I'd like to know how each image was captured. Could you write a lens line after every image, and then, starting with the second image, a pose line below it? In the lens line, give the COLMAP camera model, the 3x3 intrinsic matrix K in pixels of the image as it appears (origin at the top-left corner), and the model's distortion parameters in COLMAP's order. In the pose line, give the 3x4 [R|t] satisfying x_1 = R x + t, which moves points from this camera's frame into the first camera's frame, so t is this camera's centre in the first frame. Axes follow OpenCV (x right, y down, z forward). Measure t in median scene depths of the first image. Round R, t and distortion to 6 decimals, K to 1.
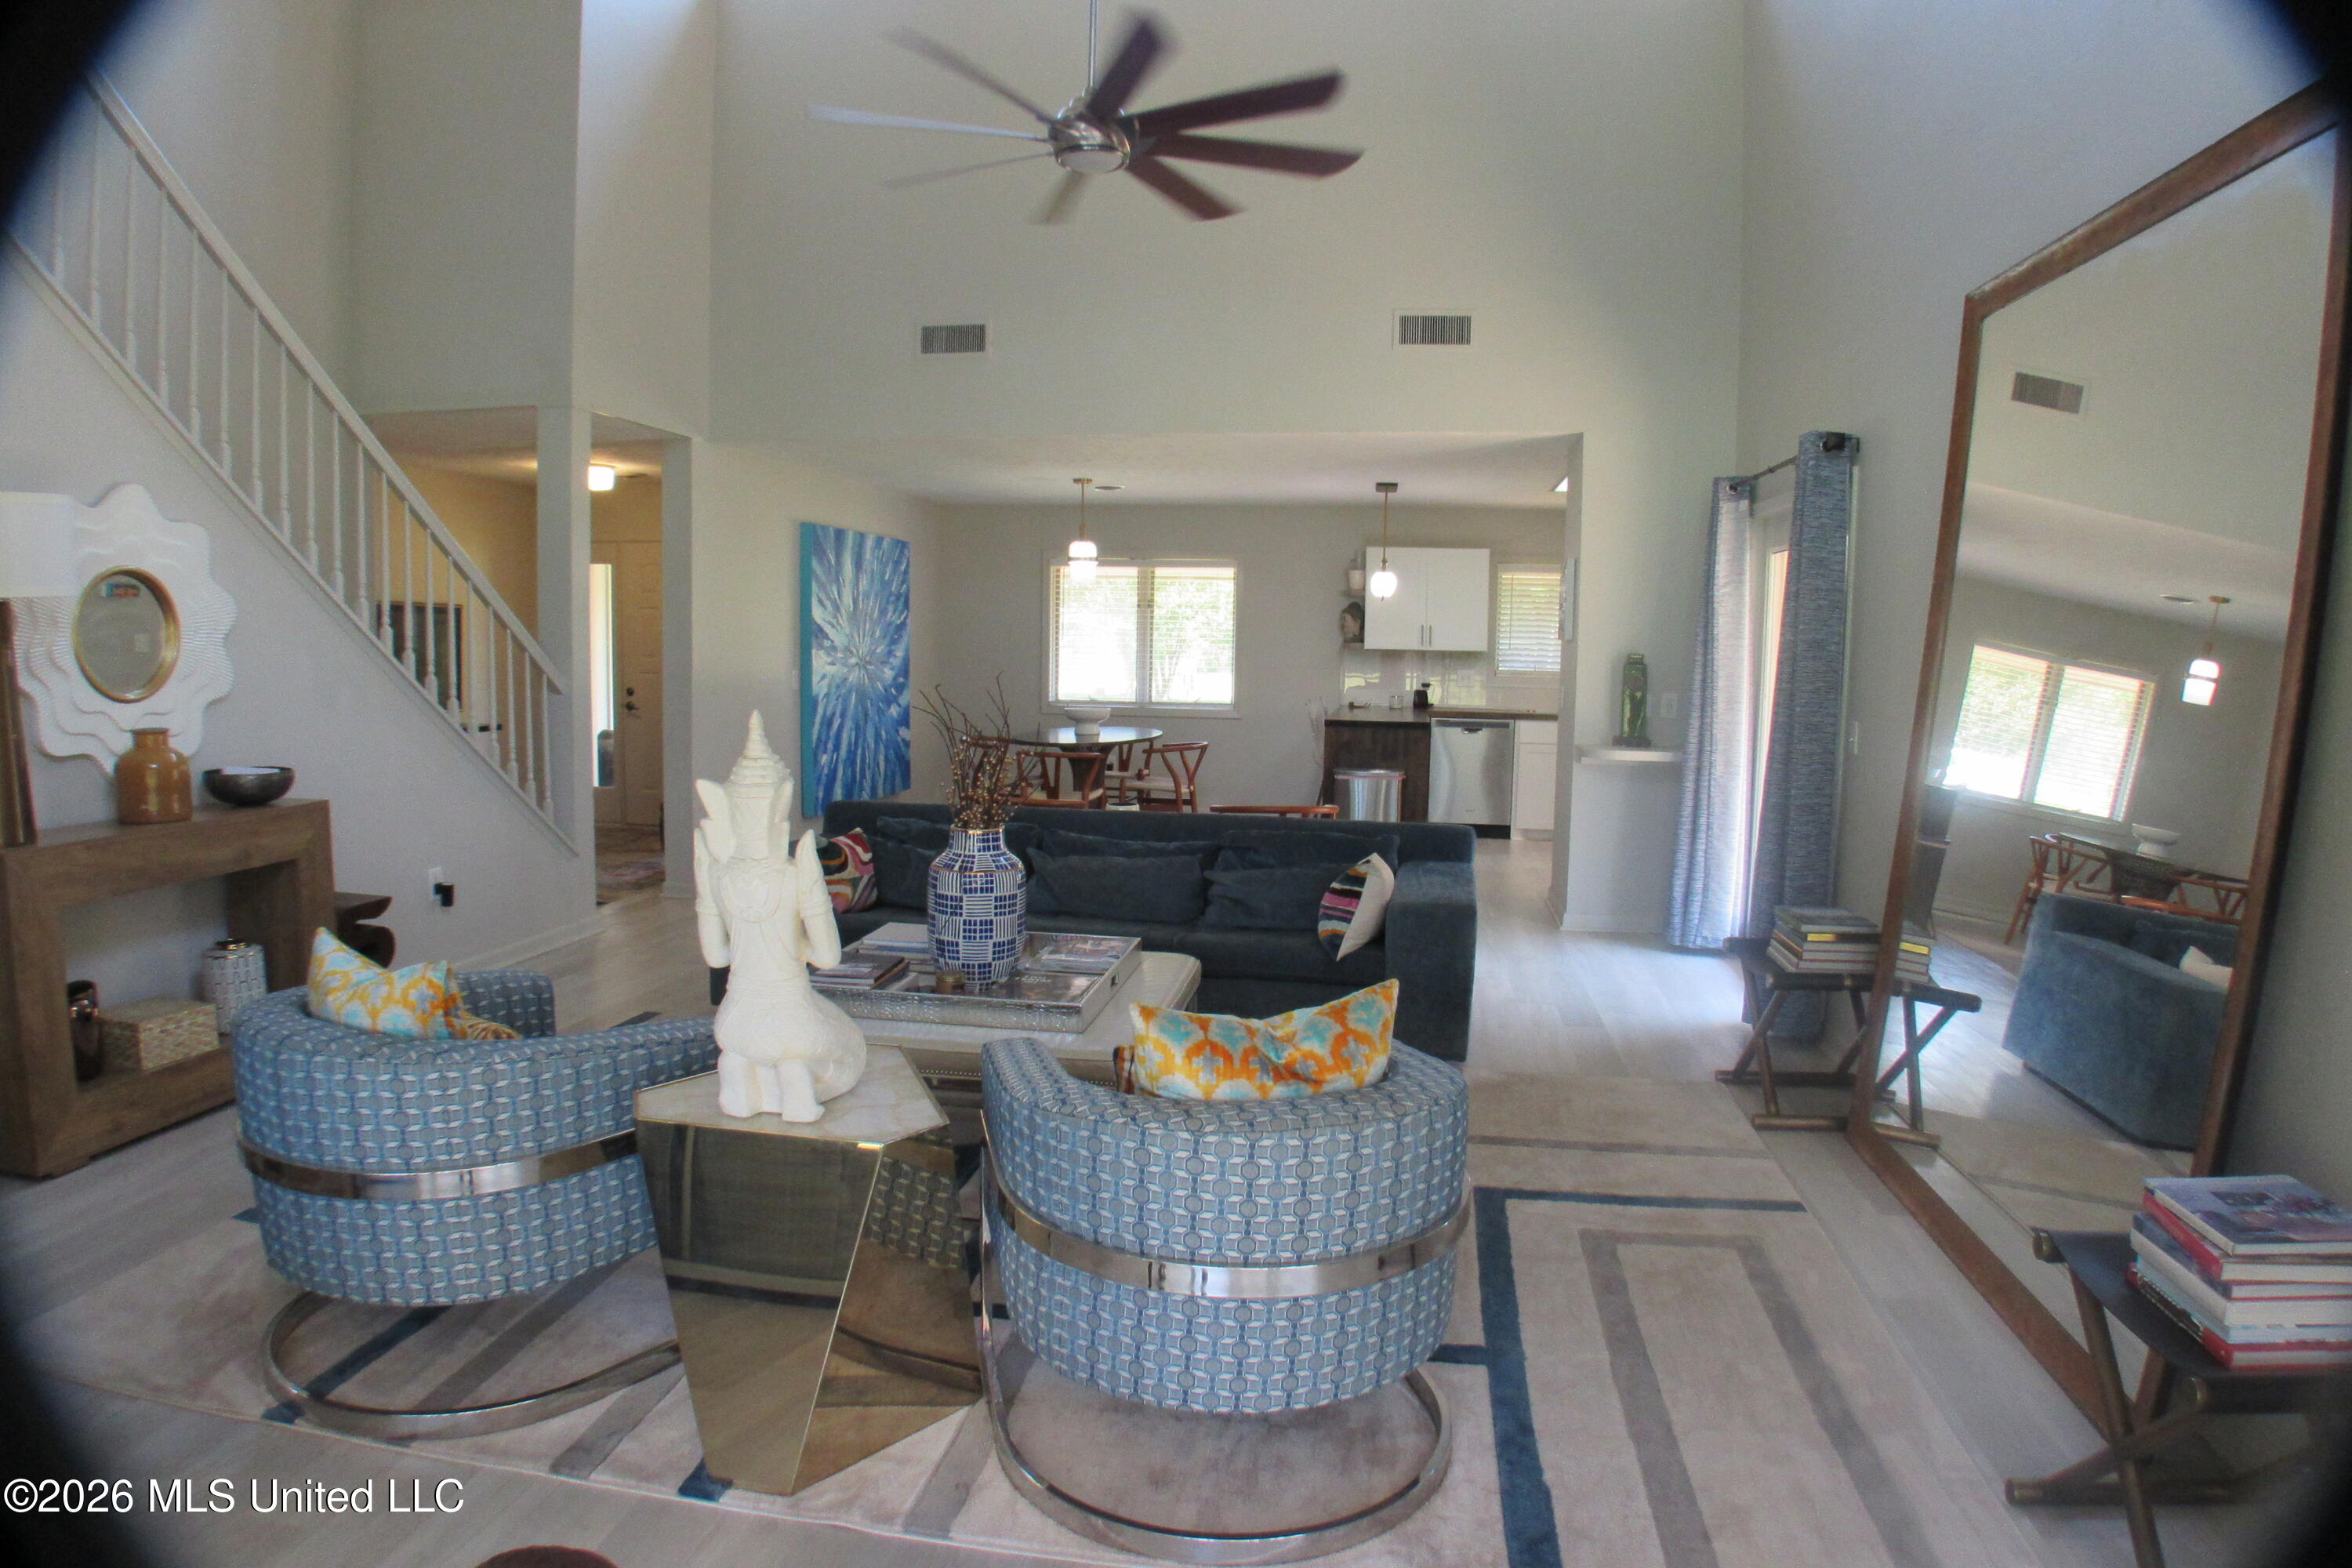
lens RADIAL K [[1443.0, 0, 1176.0], [0, 1443.0, 784.0], [0, 0, 1]] dist [-0.175388, 0.000157]
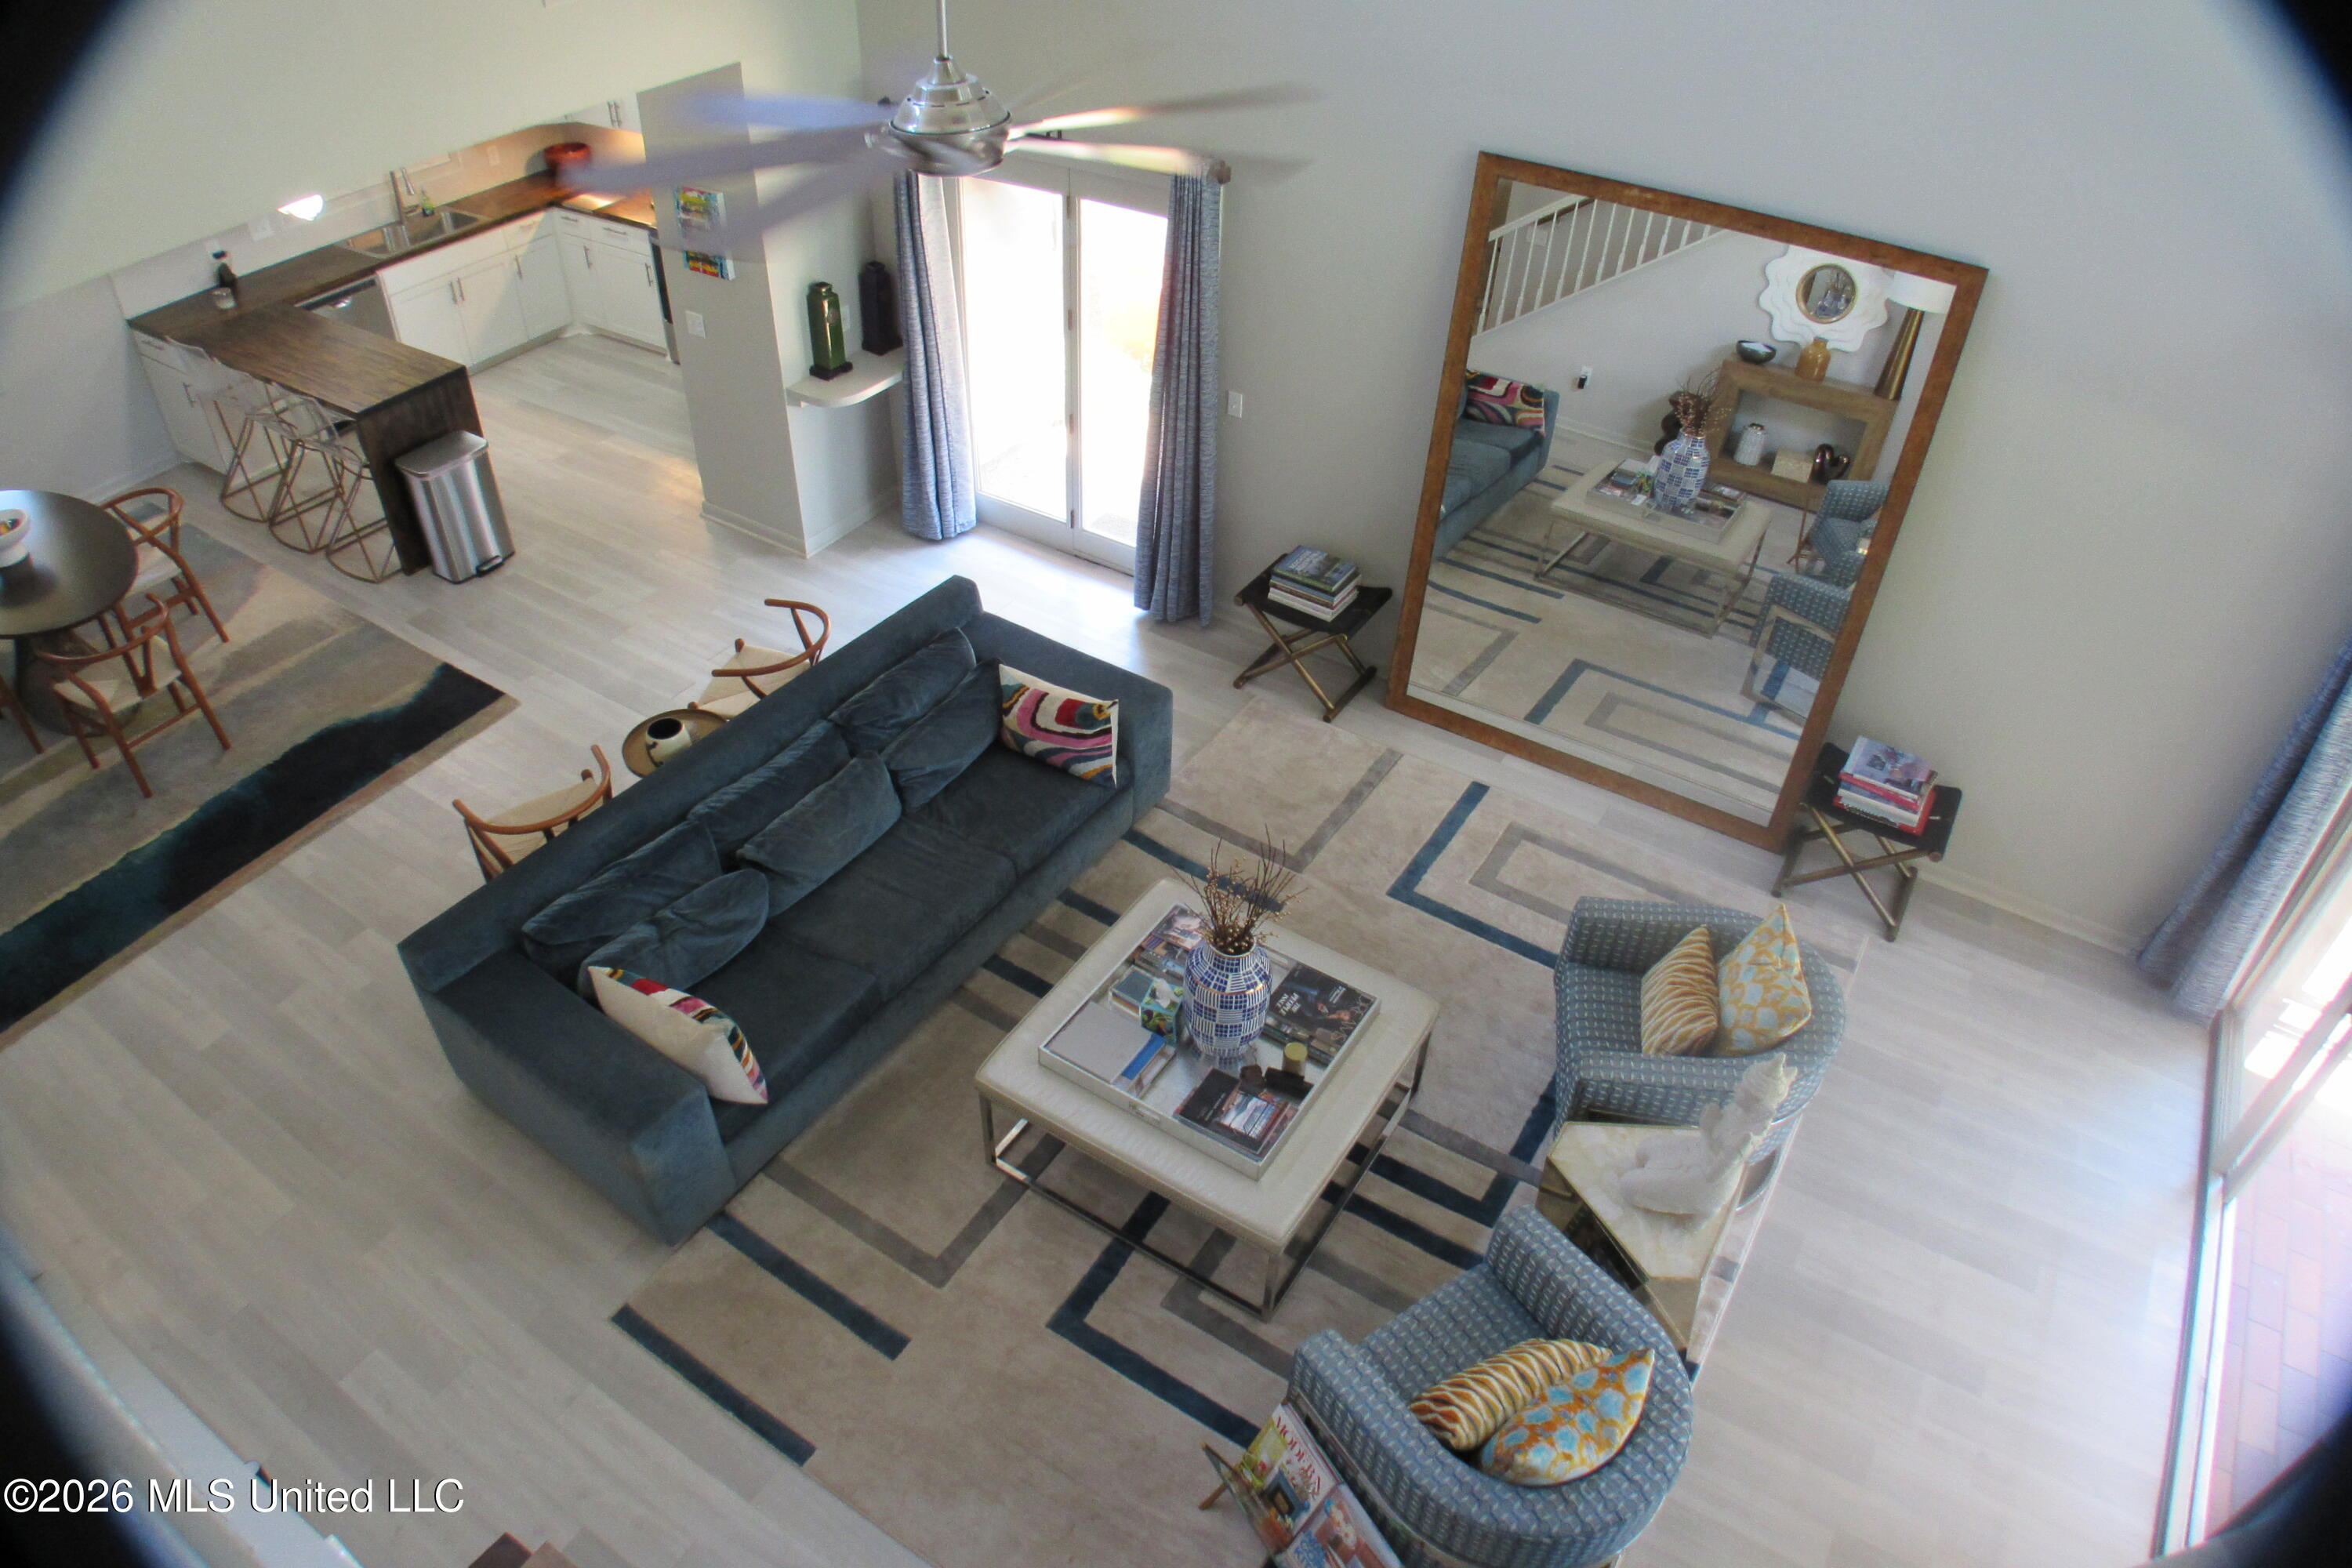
lens RADIAL K [[1474.6, 0, 1170.2], [0, 1474.6, 795.0], [0, 0, 1]] dist [-0.132173, 0.016151]
pose [[0.402013, -0.595729, 0.695337, -0.481150], [0.071691, 0.777552, 0.624718, -0.420578], [-0.912823, -0.201296, 0.355294, 0.346551]]
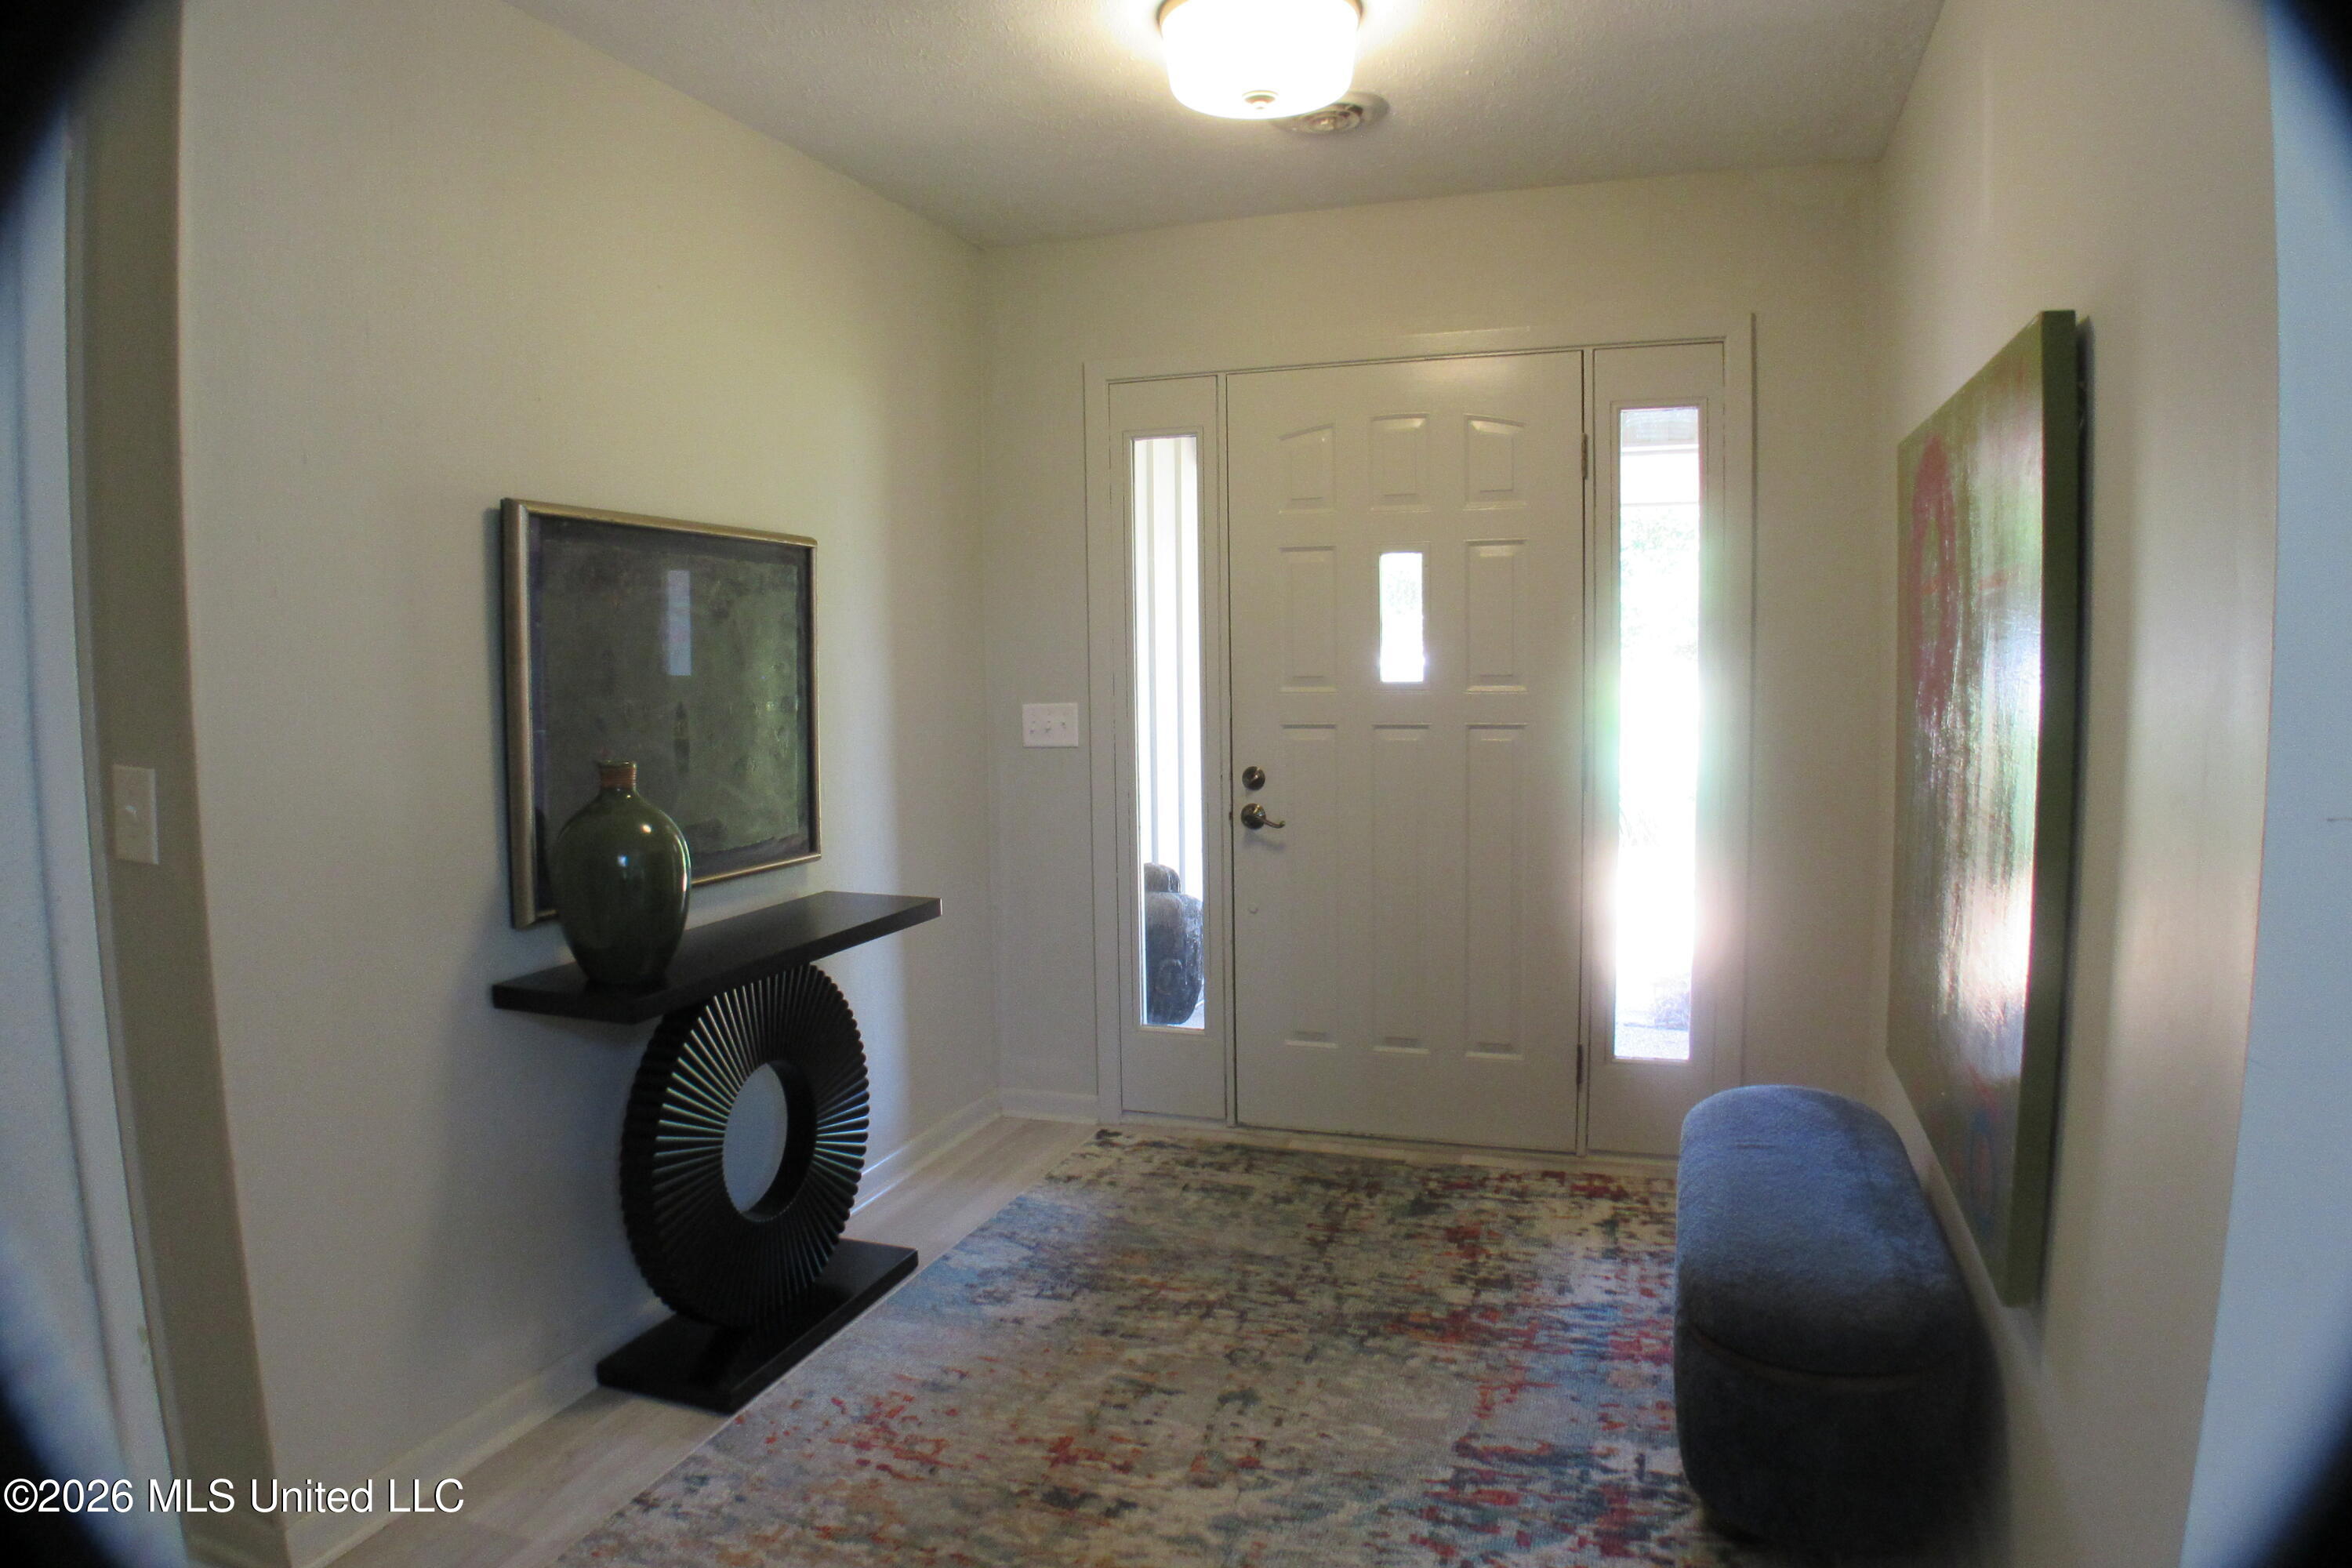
lens RADIAL K [[1484.2, 0, 1178.1], [0, 1484.2, 787.3], [0, 0, 1]] dist [-0.105209, 0.003838]
pose [[0.984587, -0.015209, -0.174232, -0.499635], [0.013756, 0.999860, -0.009543, -0.088340], [0.174353, 0.006999, 0.984658, 0.901151]]
